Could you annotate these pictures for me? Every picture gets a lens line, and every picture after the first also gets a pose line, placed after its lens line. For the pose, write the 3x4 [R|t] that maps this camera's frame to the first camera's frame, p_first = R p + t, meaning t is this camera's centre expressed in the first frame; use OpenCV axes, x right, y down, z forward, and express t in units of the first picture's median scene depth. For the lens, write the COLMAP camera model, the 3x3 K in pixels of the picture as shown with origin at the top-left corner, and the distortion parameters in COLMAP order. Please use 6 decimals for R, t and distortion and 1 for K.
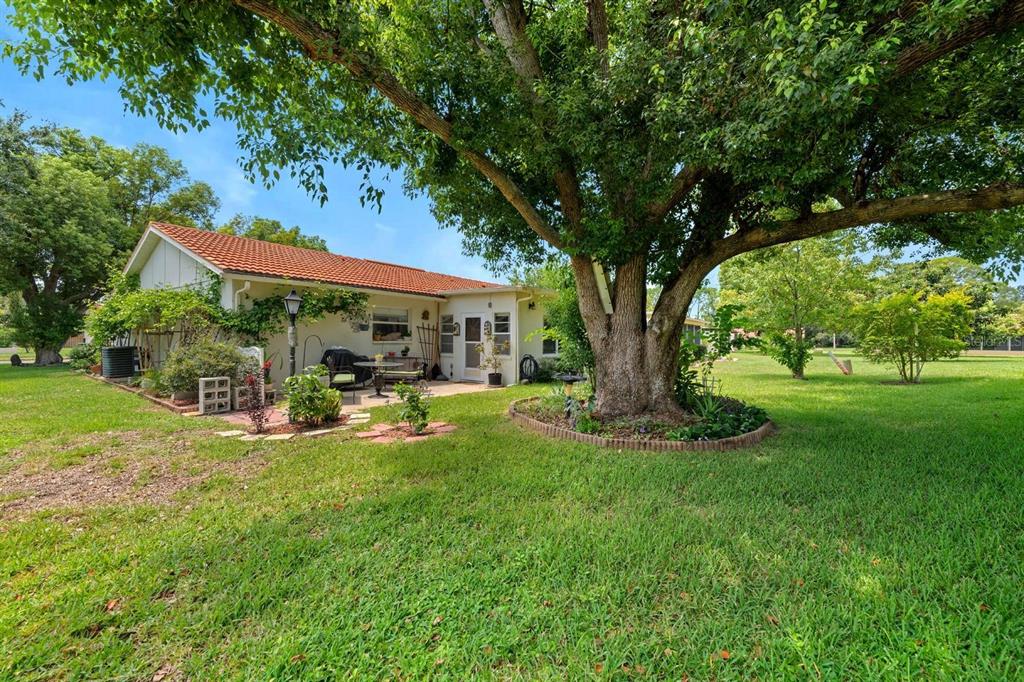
lens RADIAL K [[413.8, 0, 512.5], [0, 413.8, 342.8], [0, 0, 1]] dist [-0.000924, -0.000266]
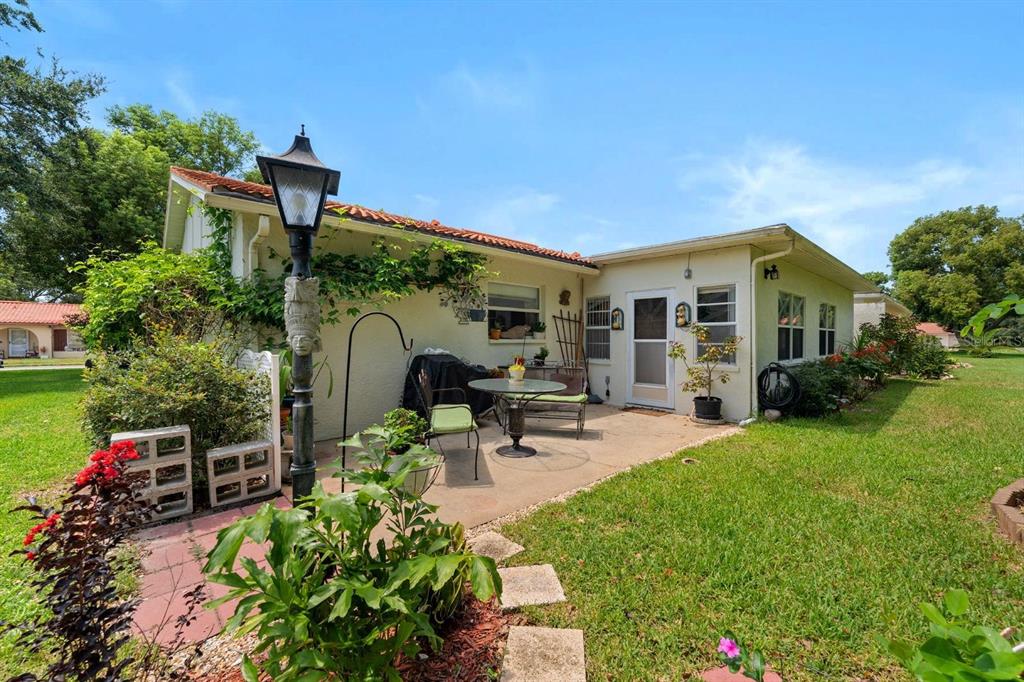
lens RADIAL K [[413.8, 0, 511.8], [0, 413.8, 343.6], [0, 0, 1]] dist [-0.000924, -0.000266]
pose [[0.982304, -0.006382, -0.187186, -0.183516], [0.006349, 0.999980, -0.000778, 0.002175], [0.187187, -0.000424, 0.982324, 0.401082]]
